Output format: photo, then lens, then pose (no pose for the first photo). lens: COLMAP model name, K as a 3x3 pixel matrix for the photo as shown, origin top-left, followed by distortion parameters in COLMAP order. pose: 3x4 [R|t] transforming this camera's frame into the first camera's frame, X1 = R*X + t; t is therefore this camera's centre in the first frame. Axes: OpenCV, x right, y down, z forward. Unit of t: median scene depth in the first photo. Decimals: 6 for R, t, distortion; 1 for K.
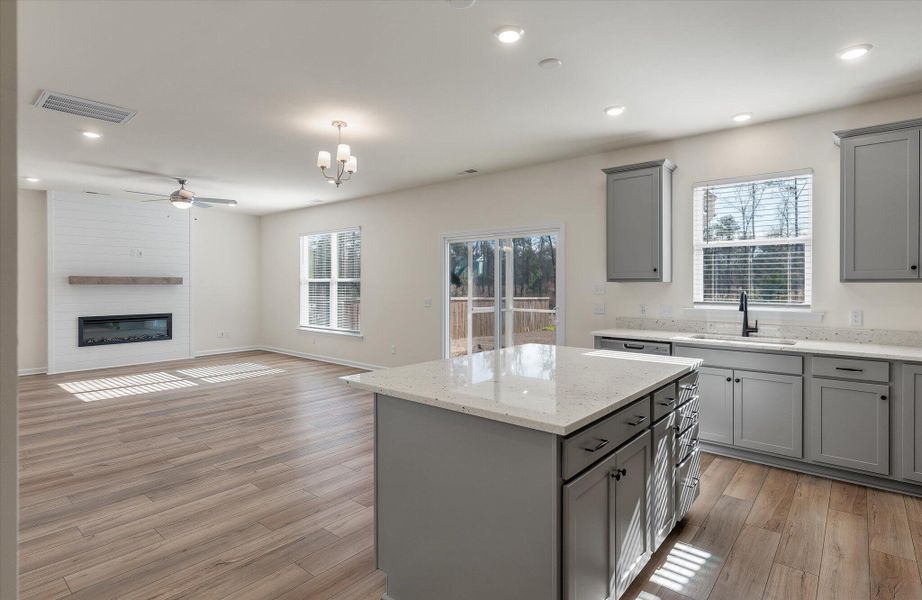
lens RADIAL K [[464.7, 0, 471.3], [0, 464.7, 286.3], [0, 0, 1]] dist [0.010844, -0.000824]
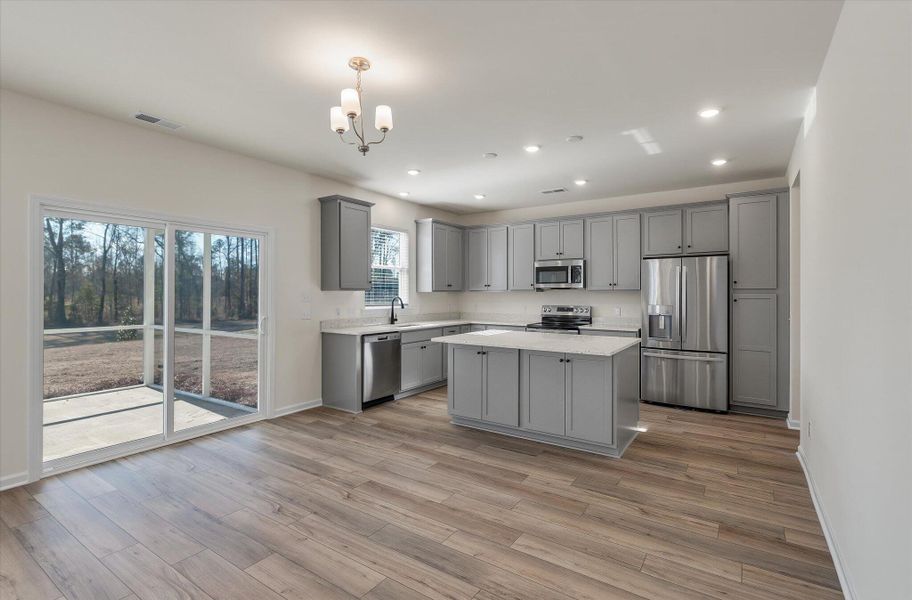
lens RADIAL K [[422.1, 0, 456.4], [0, 422.1, 301.0], [0, 0, 1]] dist [-0.001202, 0.001825]
pose [[-0.092763, -0.018571, 0.995515, -0.951282], [0.000373, 0.999825, 0.018686, -0.003009], [-0.995688, 0.002105, -0.092740, 0.945186]]
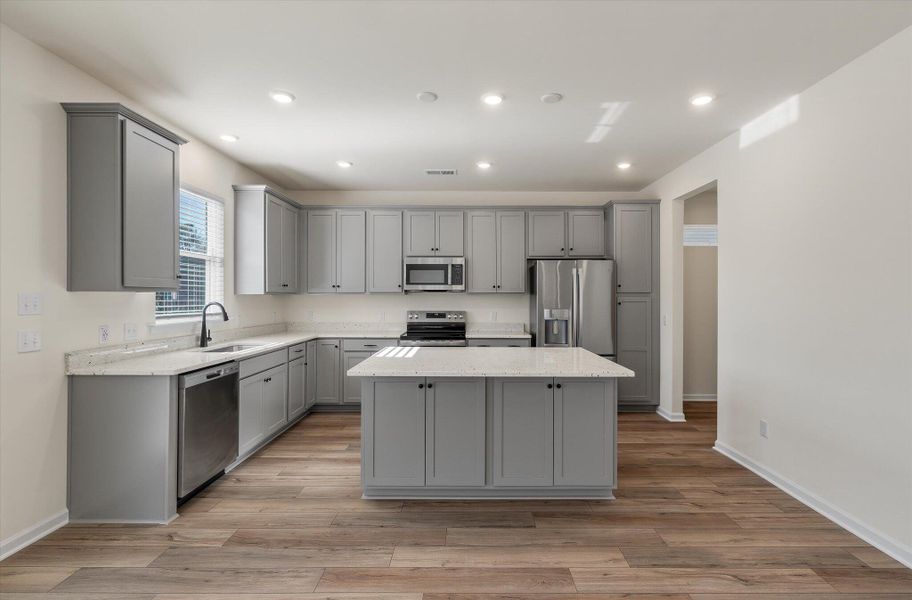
lens RADIAL K [[422.1, 0, 467.2], [0, 422.1, 297.9], [0, 0, 1]] dist [-0.001202, 0.001825]
pose [[-0.632484, -0.003860, 0.774564, -0.500746], [-0.000588, 0.999990, 0.004504, -0.003552], [-0.774573, 0.002393, -0.632480, 1.176052]]
